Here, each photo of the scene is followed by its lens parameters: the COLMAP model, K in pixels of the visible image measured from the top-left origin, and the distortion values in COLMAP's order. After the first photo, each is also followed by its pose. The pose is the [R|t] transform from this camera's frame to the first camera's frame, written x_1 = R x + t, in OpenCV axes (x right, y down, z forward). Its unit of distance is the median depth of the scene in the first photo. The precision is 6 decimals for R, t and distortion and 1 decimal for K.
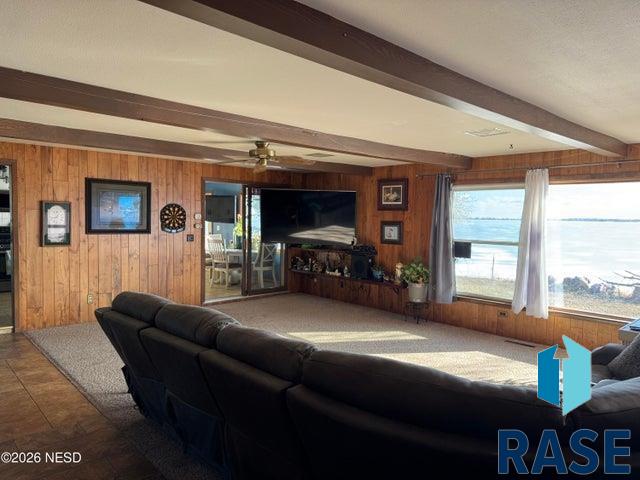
lens RADIAL K [[448.8, 0, 320.3], [0, 448.8, 231.8], [0, 0, 1]] dist [0.088156, -0.122598]
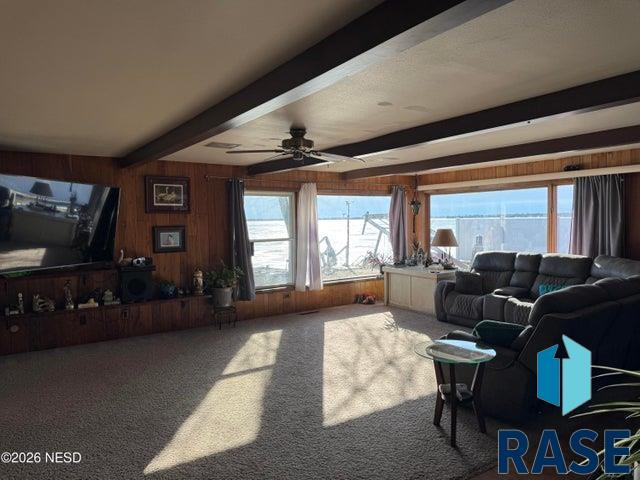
lens RADIAL K [[448.8, 0, 320.3], [0, 448.8, 231.8], [0, 0, 1]] dist [0.088156, -0.122598]
pose [[0.149889, -0.048994, 0.987488, -0.657780], [0.041939, 0.998188, 0.043159, -0.037670], [-0.987813, 0.034946, 0.151672, 0.592354]]
